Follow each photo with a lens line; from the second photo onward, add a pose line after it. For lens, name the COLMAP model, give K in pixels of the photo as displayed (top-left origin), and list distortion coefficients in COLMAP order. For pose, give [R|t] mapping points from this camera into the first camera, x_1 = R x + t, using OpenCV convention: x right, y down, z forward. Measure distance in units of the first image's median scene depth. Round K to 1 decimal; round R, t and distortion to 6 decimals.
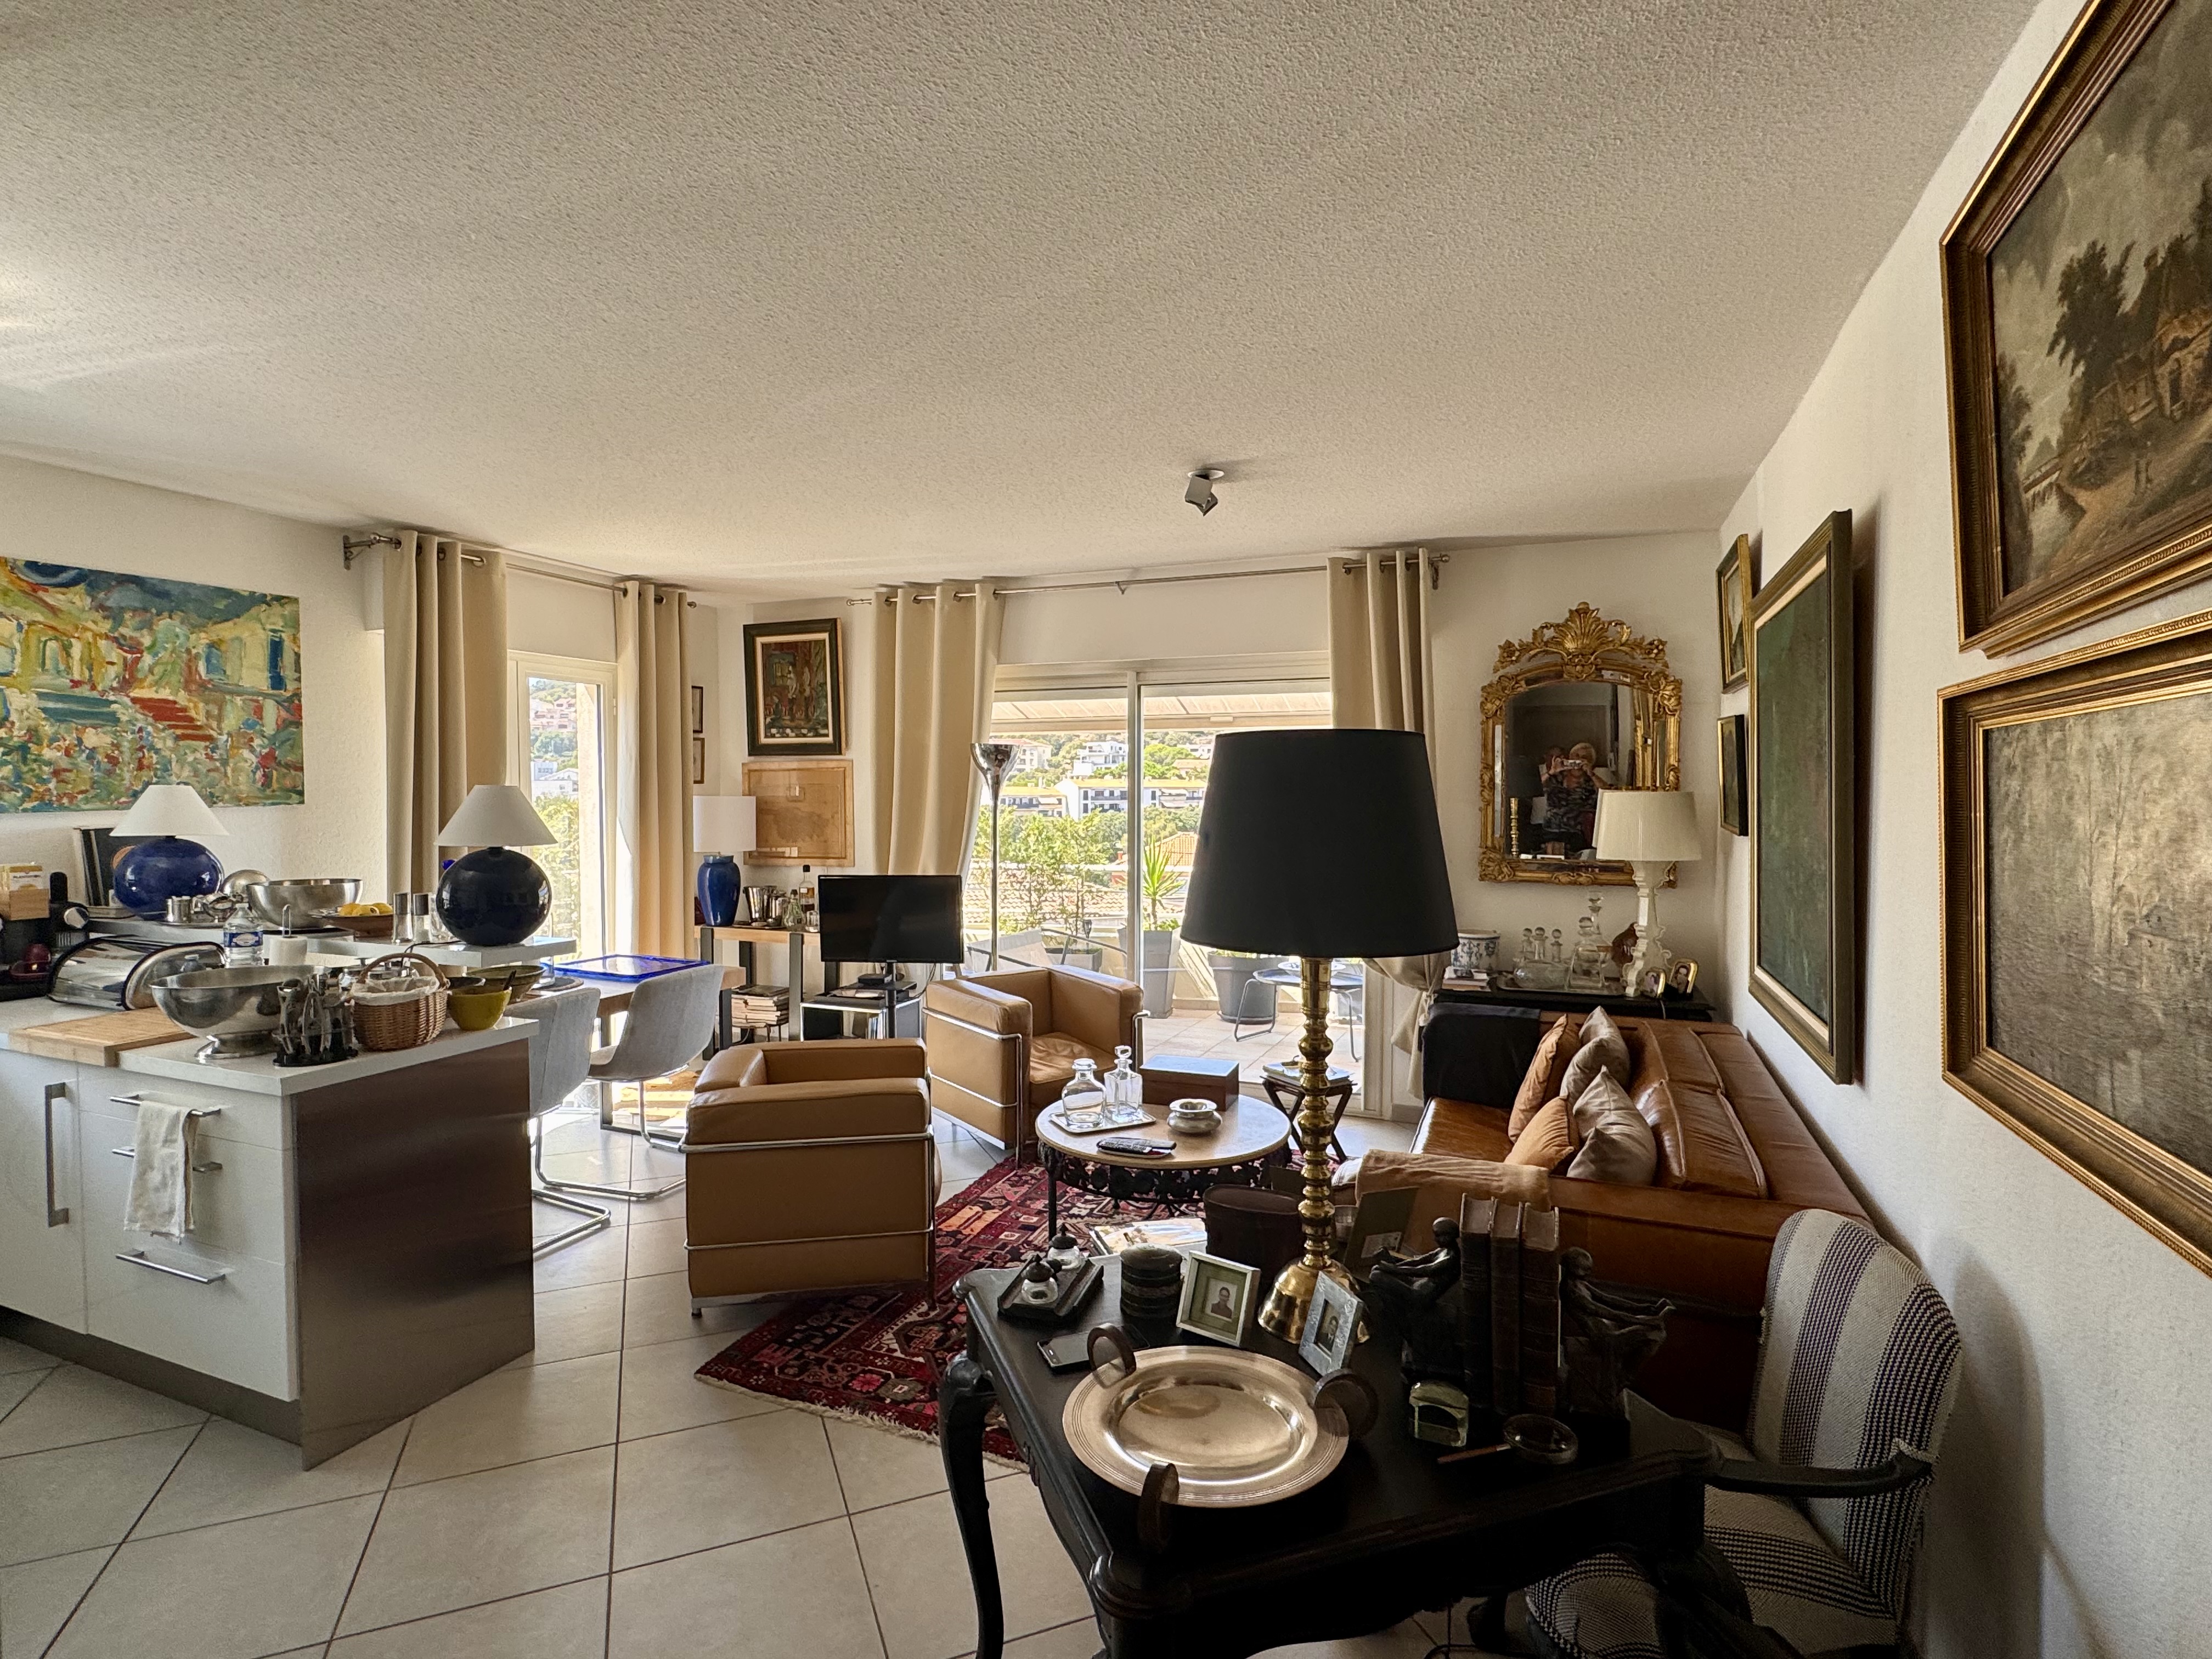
lens RADIAL K [[1106.5, 0, 1109.8], [0, 1106.5, 816.0], [0, 0, 1]] dist [0.002069, -0.000017]
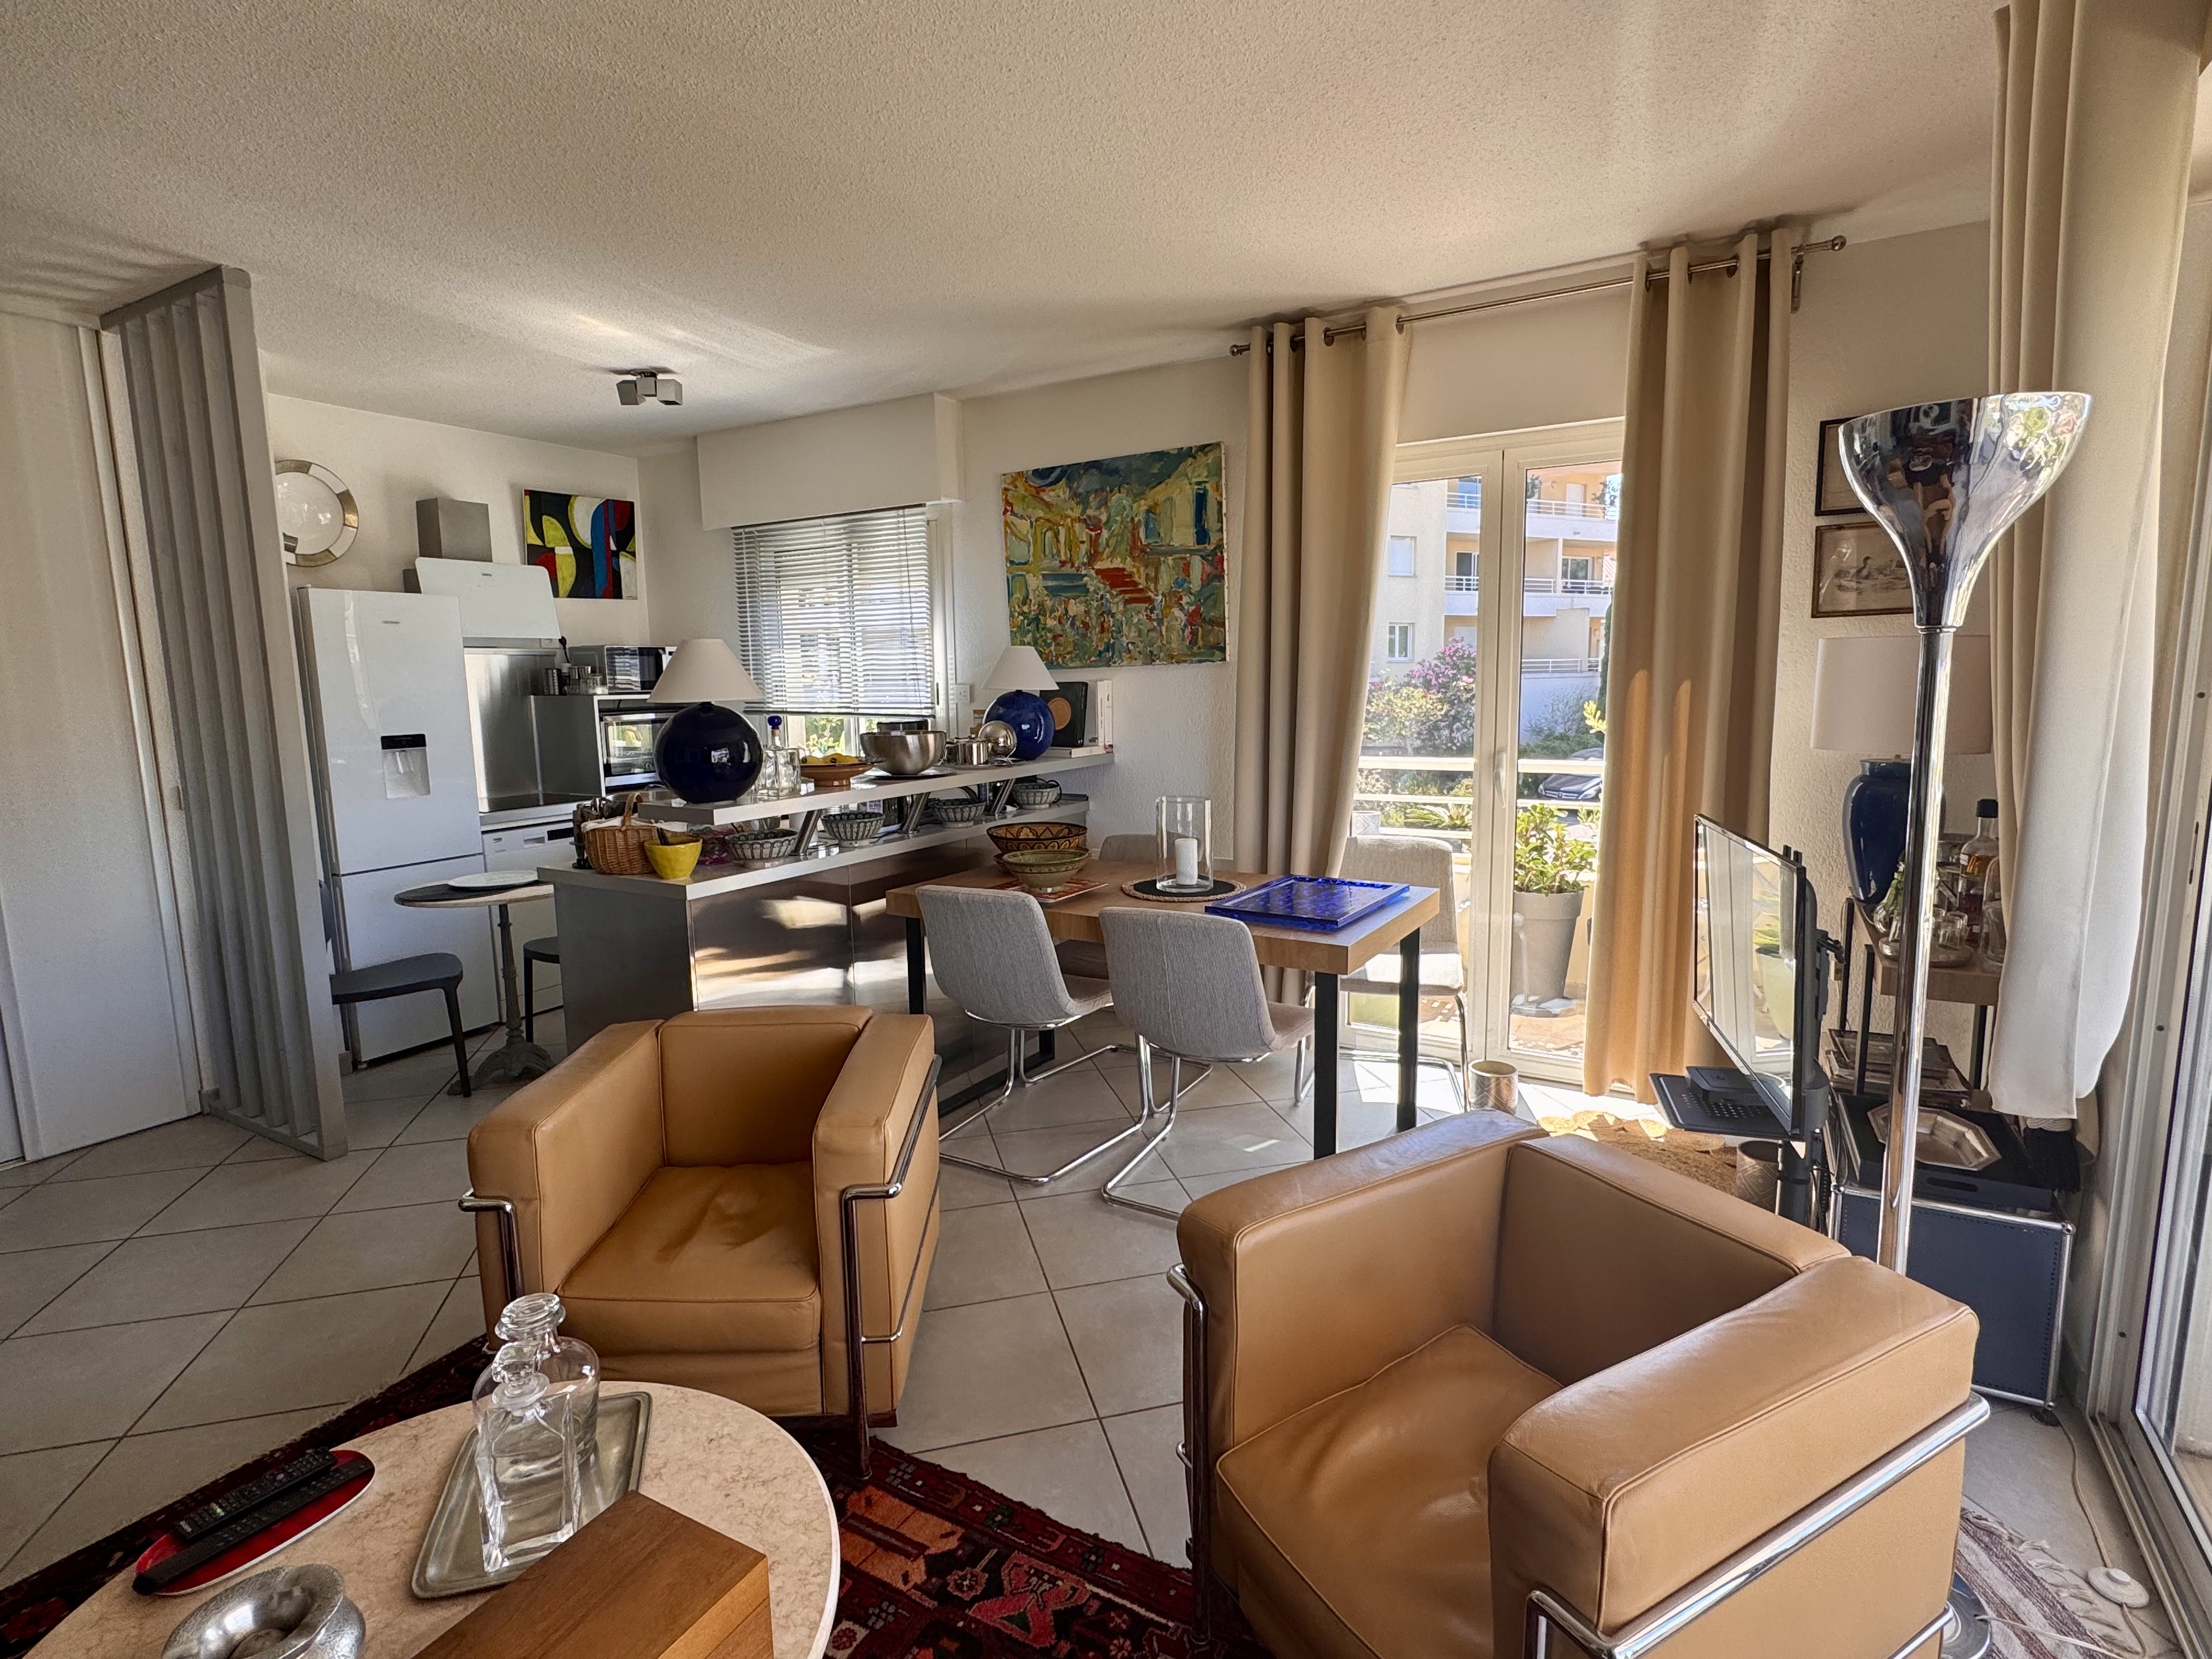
lens RADIAL K [[1106.5, 0, 1106.5], [0, 1106.5, 823.1], [0, 0, 1]] dist [0.002069, -0.000017]
pose [[-0.133502, 0.143444, -0.980613, 0.283335], [-0.000268, 0.989465, 0.144775, -0.011538], [0.991048, 0.019591, -0.132057, 1.130840]]
